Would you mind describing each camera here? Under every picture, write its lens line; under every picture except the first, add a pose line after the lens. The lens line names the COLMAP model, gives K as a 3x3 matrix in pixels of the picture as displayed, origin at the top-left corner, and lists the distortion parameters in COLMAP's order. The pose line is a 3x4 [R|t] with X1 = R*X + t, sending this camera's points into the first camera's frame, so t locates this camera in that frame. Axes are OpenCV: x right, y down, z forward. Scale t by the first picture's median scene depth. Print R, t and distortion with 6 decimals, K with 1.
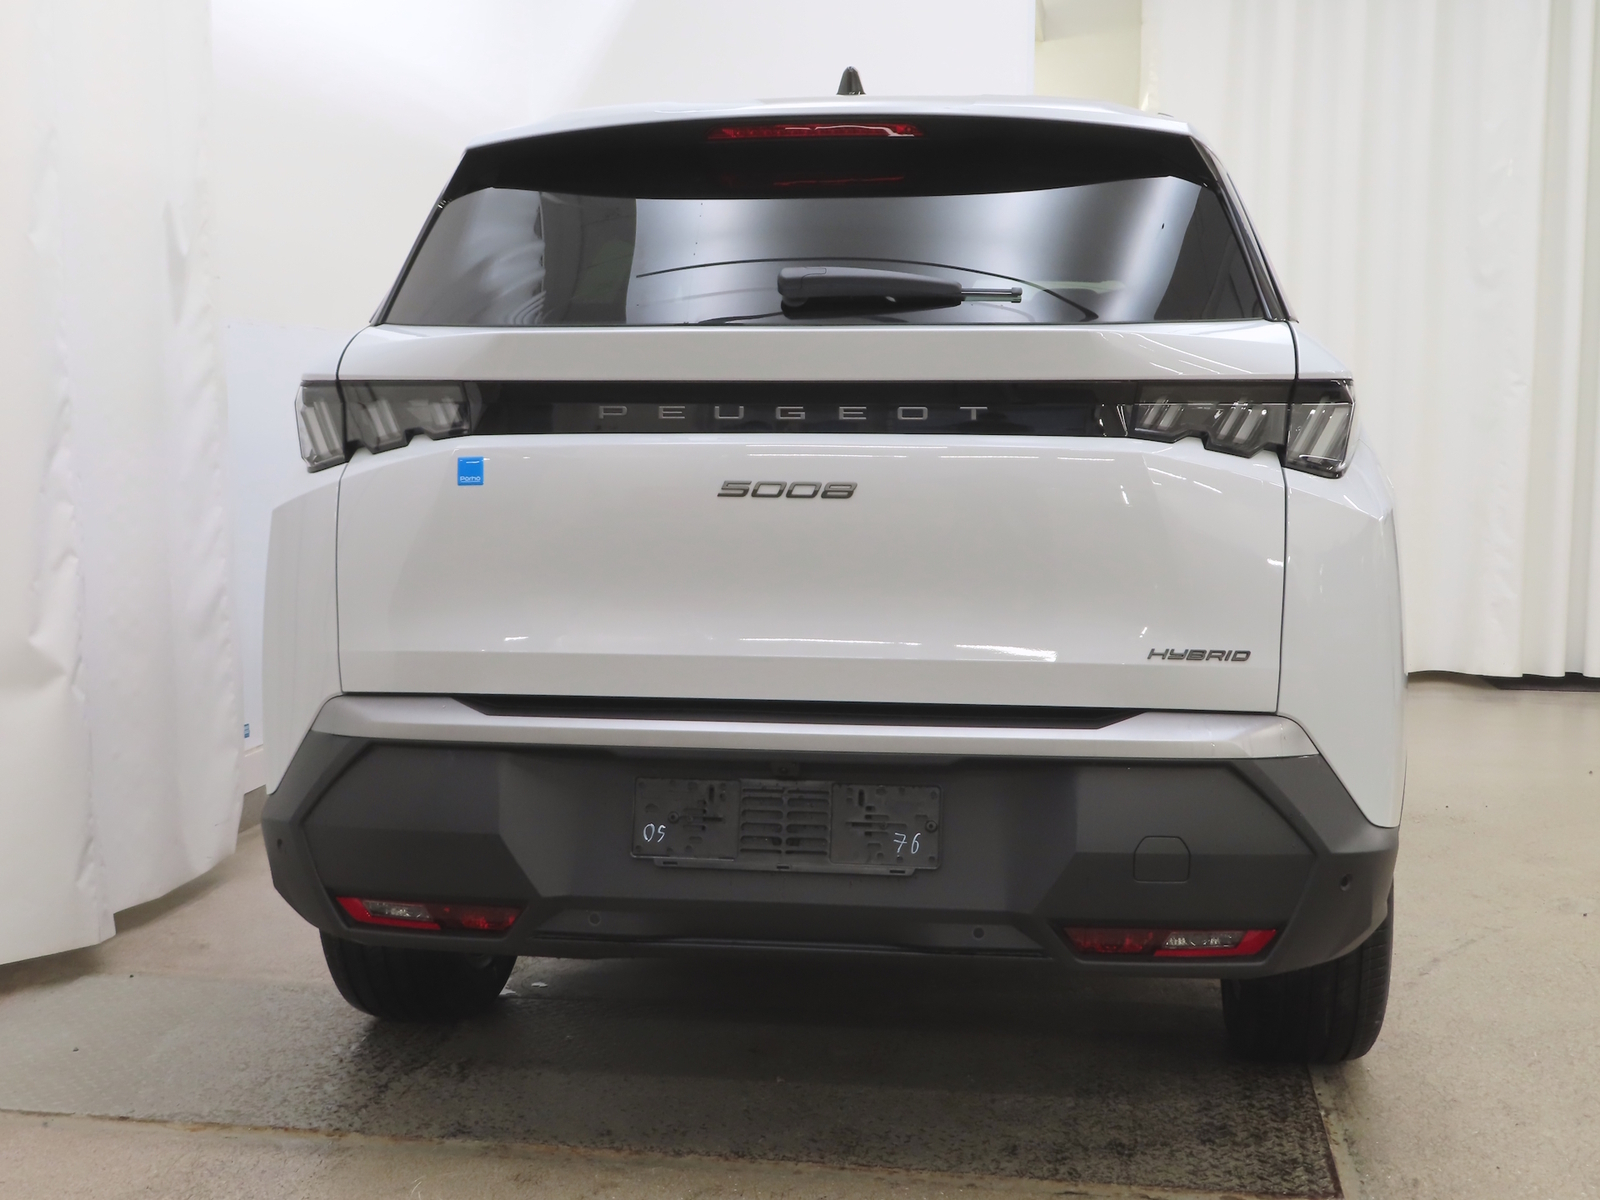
lens RADIAL K [[1923.7, 0, 797.5], [0, 1923.7, 600.8], [0, 0, 1]] dist [0.009157, 0.000000]
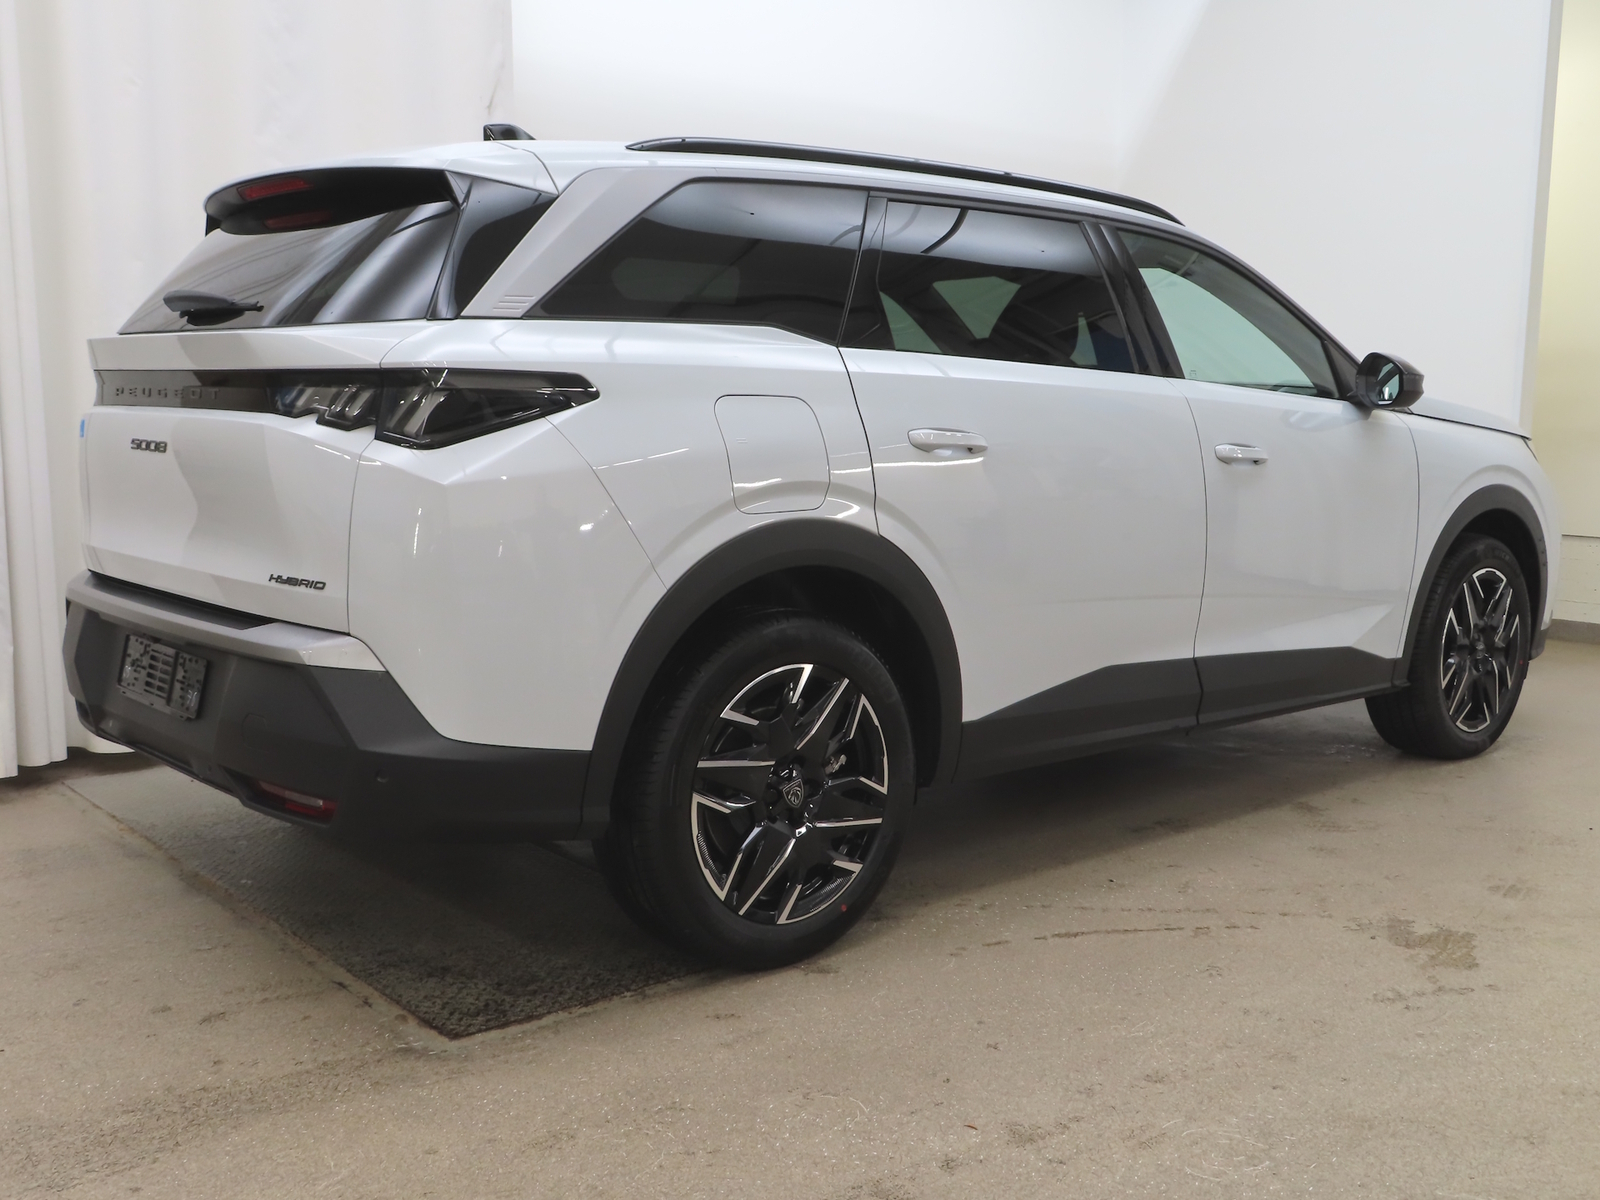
lens RADIAL K [[1592.6, 0, 808.9], [0, 1592.6, 605.0], [0, 0, 1]] dist [0.020403, 0.000000]
pose [[0.759366, 0.091367, -0.644217, 1.160295], [-0.065353, 0.995795, 0.064195, -0.047571], [0.647373, -0.006645, 0.762144, 0.402649]]
